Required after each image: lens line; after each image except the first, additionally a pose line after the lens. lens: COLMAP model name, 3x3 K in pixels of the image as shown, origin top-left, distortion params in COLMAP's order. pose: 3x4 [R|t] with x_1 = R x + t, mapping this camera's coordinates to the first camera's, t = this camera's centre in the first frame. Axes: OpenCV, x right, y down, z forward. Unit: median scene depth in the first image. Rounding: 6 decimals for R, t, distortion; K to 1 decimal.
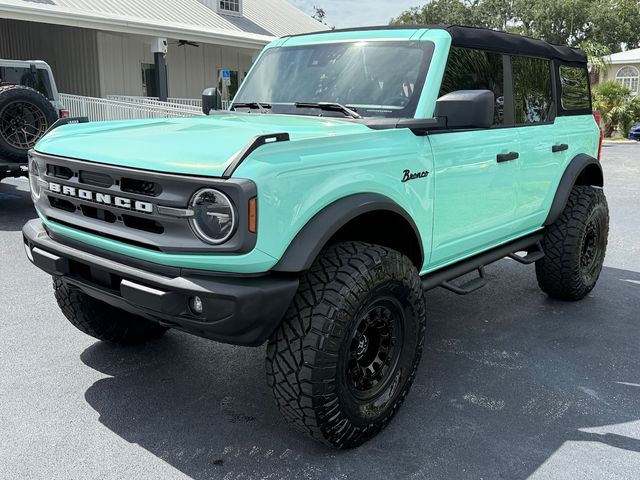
lens RADIAL K [[642.7, 0, 320.0], [0, 642.7, 240.0], [0, 0, 1]] dist [0.102059, -0.017826]
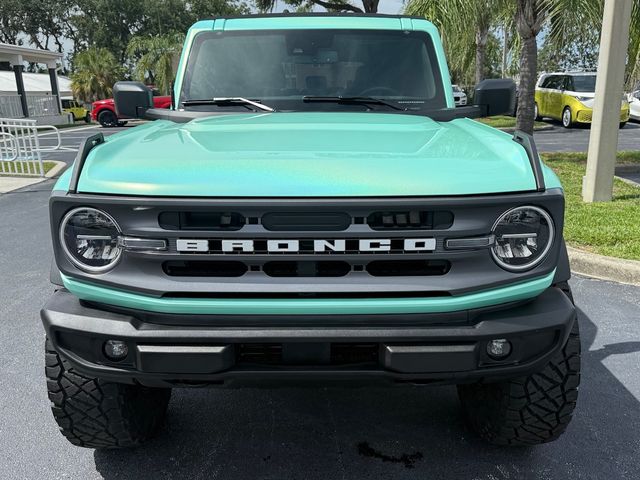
lens RADIAL K [[579.6, 0, 320.0], [0, 579.6, 240.0], [0, 0, 1]] dist [0.136627, -0.242702]
pose [[0.750172, -0.195777, 0.631596, -0.755408], [0.164852, 0.980378, 0.108088, -0.143360], [-0.640364, 0.023035, 0.767726, 0.526219]]
